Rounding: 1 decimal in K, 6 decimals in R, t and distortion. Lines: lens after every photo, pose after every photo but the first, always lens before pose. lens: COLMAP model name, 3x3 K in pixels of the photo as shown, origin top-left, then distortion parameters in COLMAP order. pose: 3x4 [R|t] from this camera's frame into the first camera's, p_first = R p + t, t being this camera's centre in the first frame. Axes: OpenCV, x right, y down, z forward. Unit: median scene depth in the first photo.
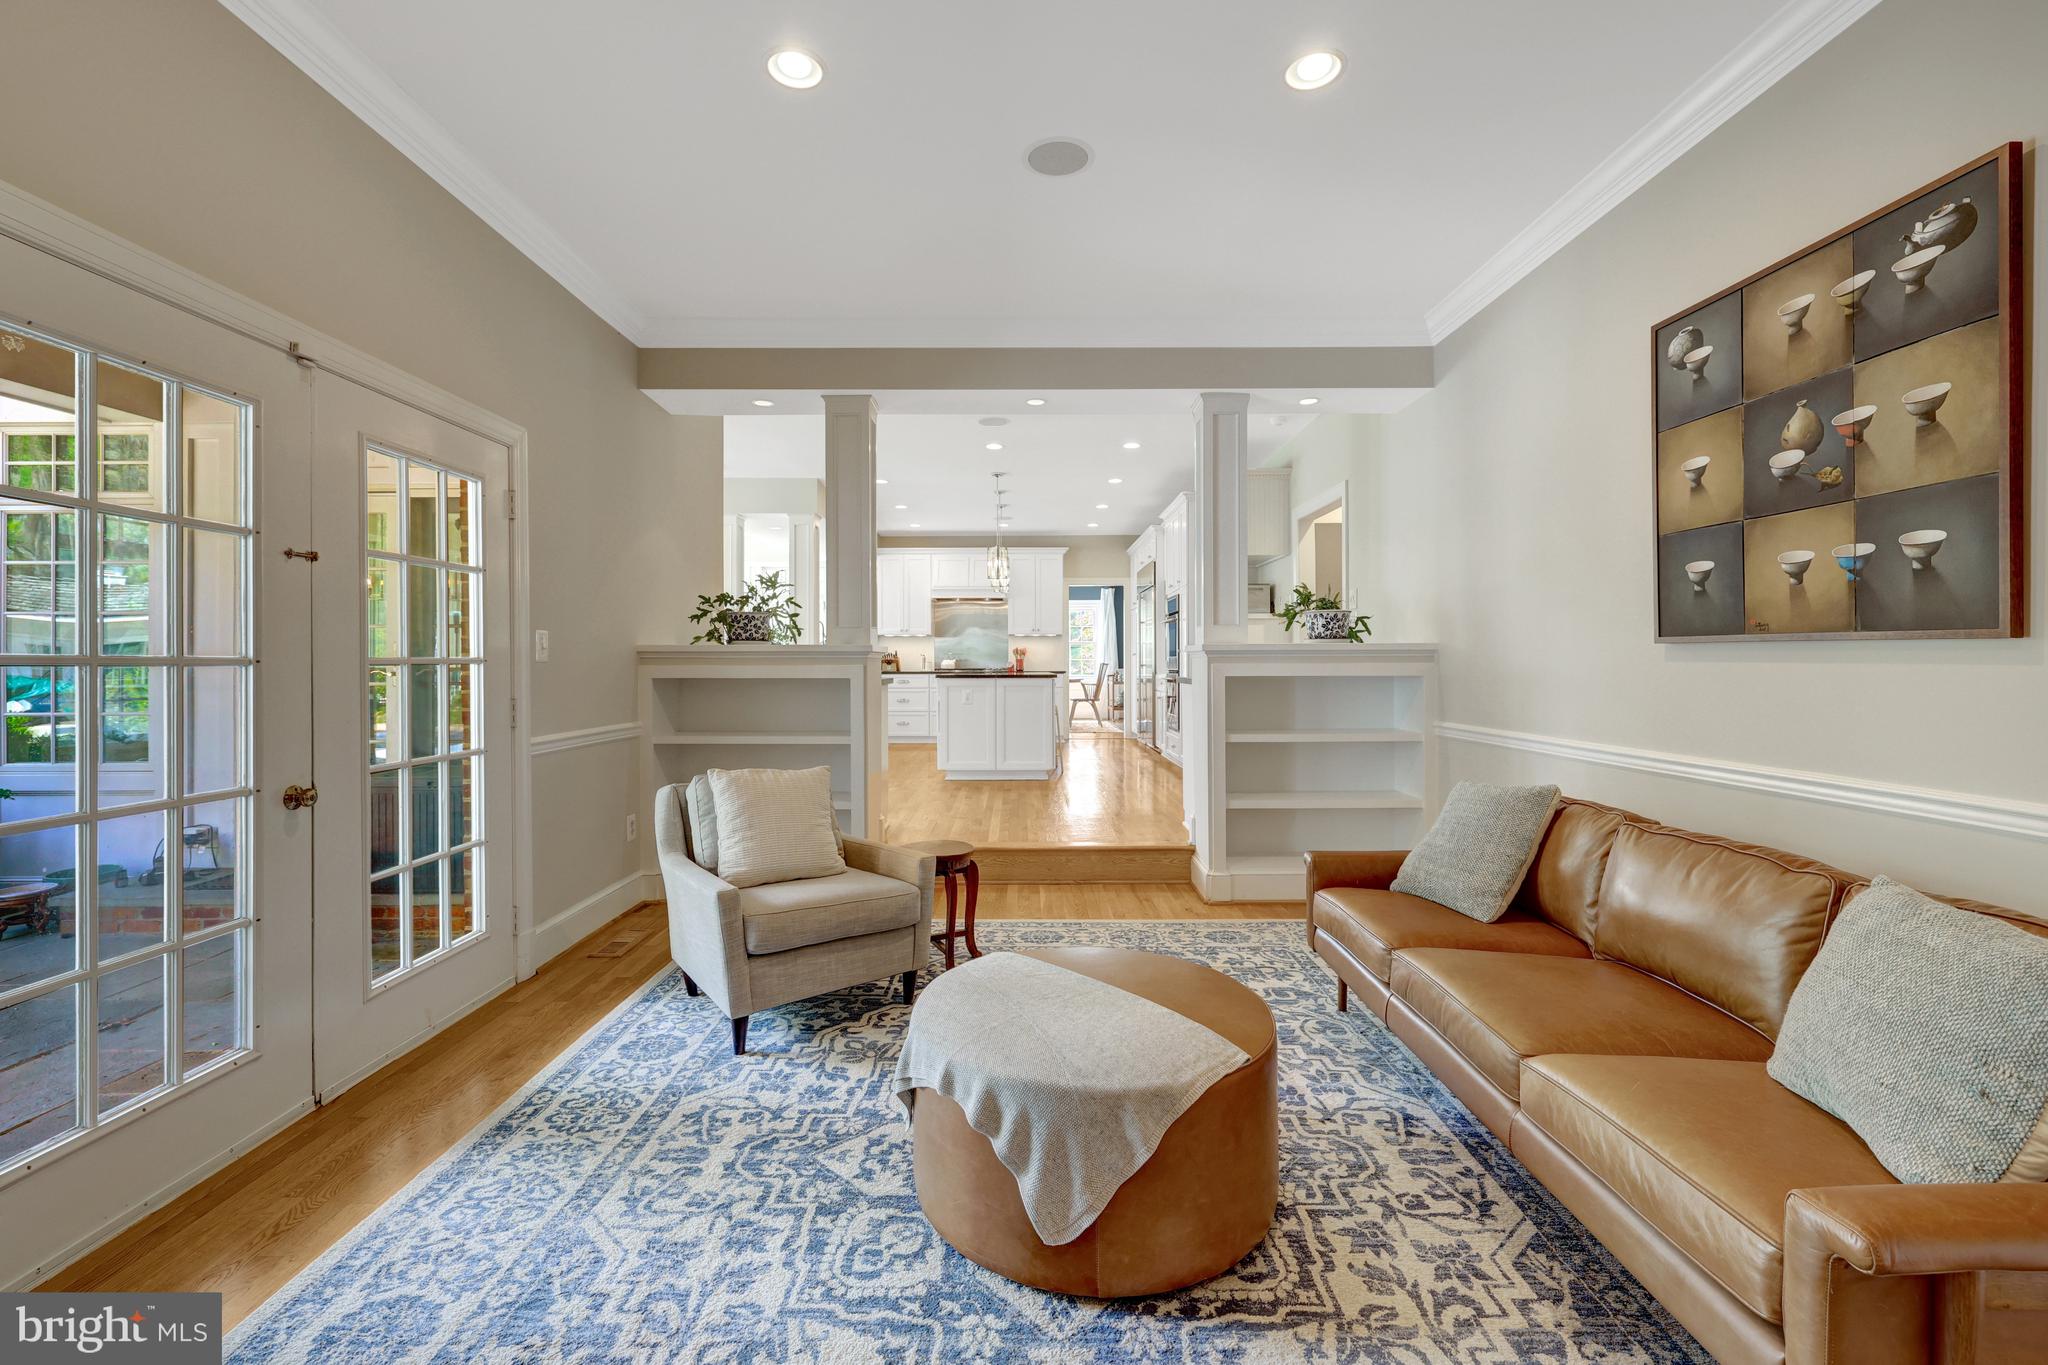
lens RADIAL K [[883.2, 0, 1031.4], [0, 883.2, 666.5], [0, 0, 1]] dist [0.000368, -0.000237]
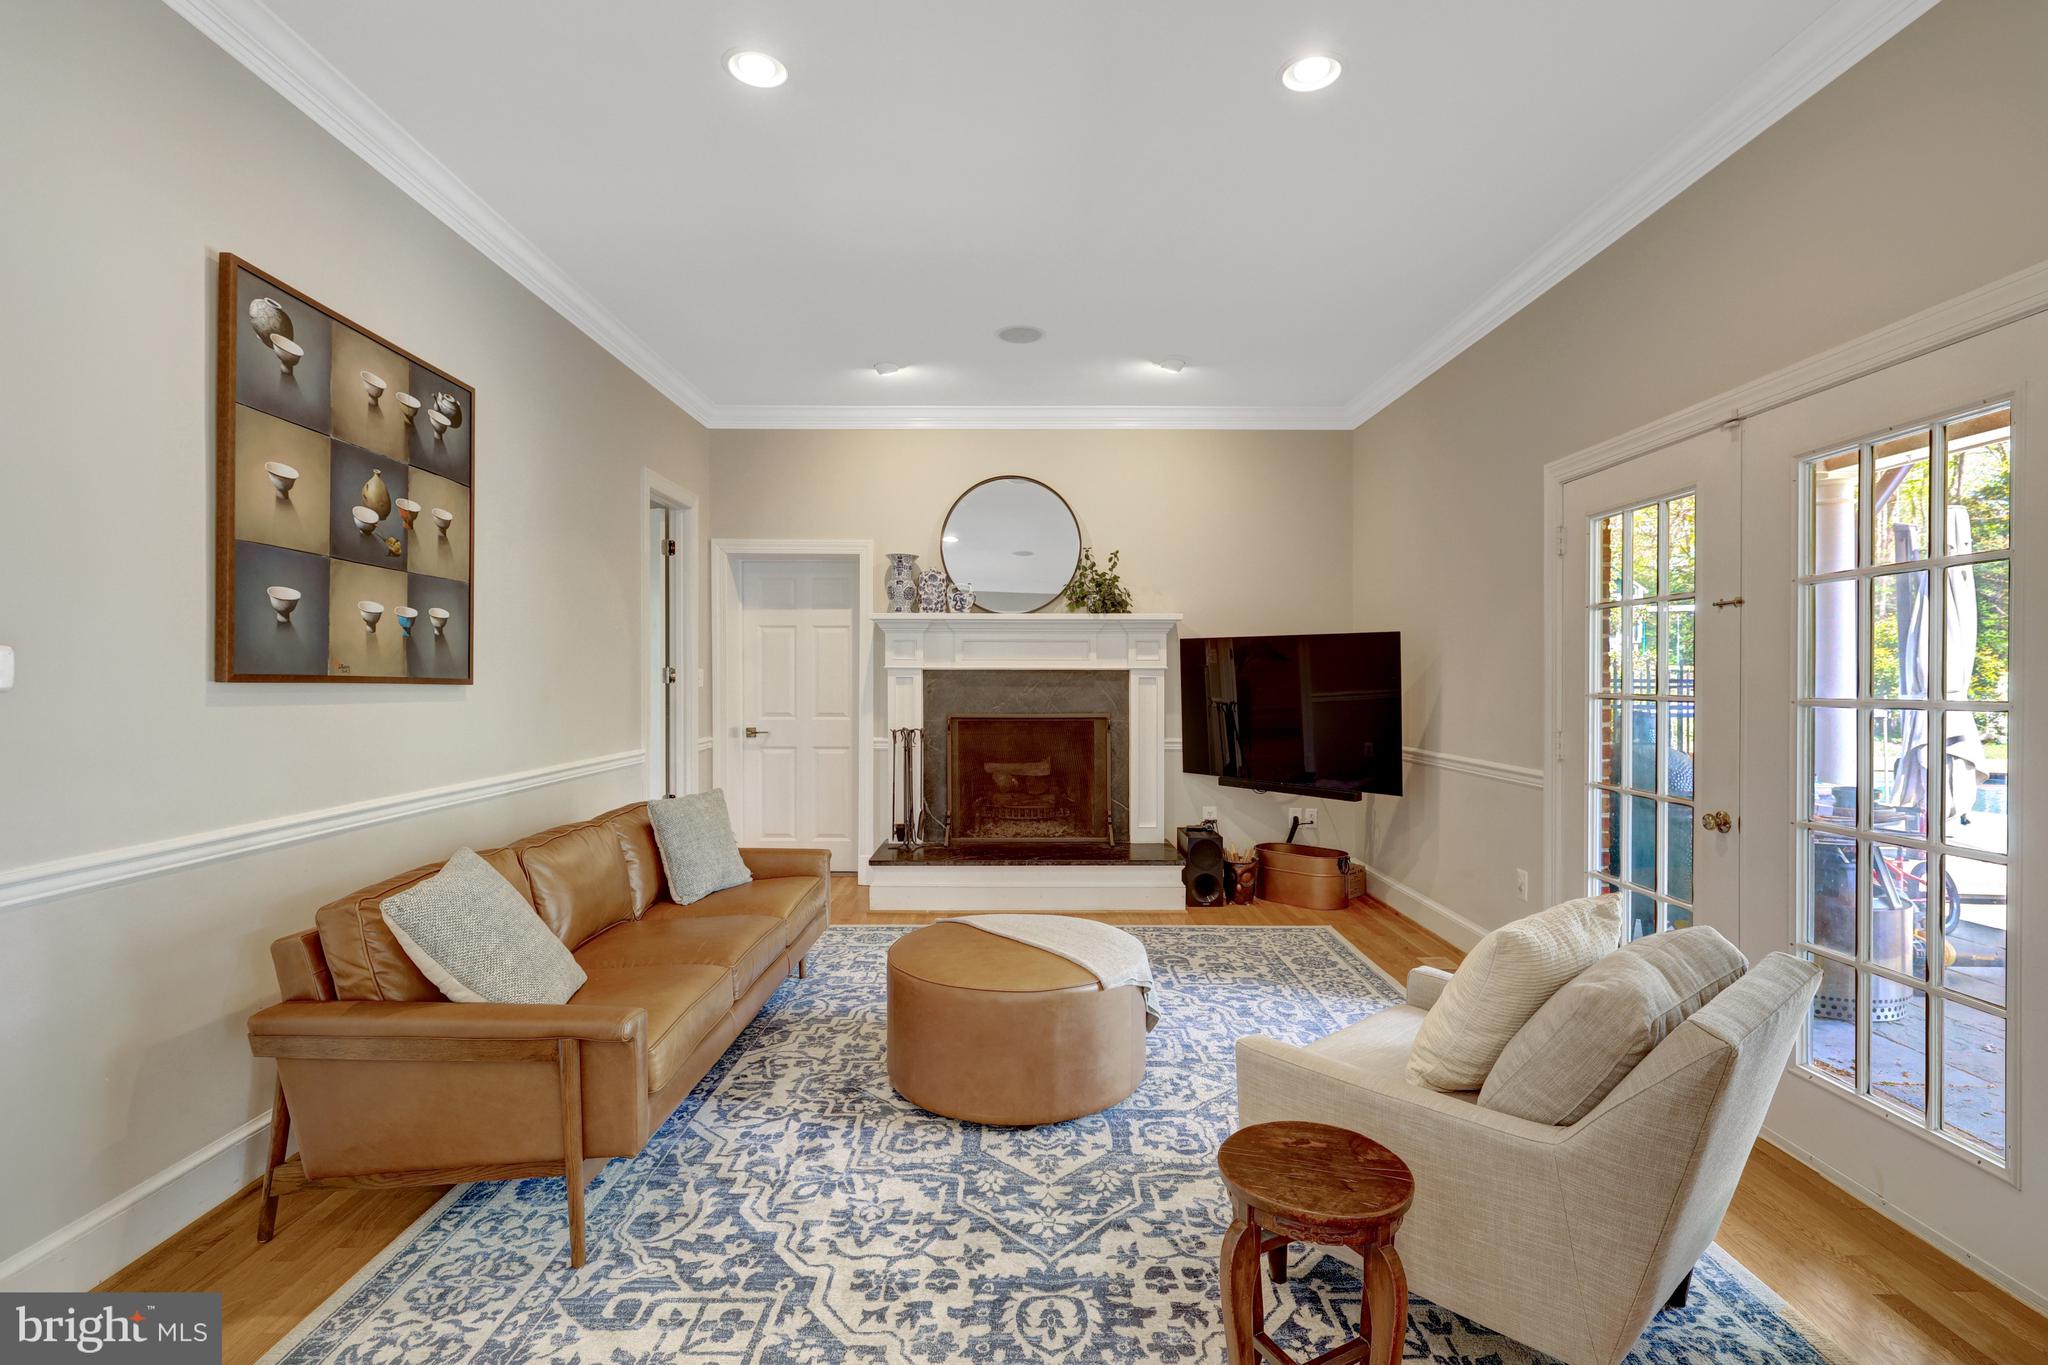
lens RADIAL K [[952.8, 0, 1027.9], [0, 952.8, 672.3], [0, 0, 1]] dist [-0.003178, -0.000223]
pose [[-0.999971, -0.000388, 0.007554, 0.037456], [-0.000418, 0.999992, -0.003978, -0.039953], [-0.007552, -0.003981, -0.999964, 2.275037]]
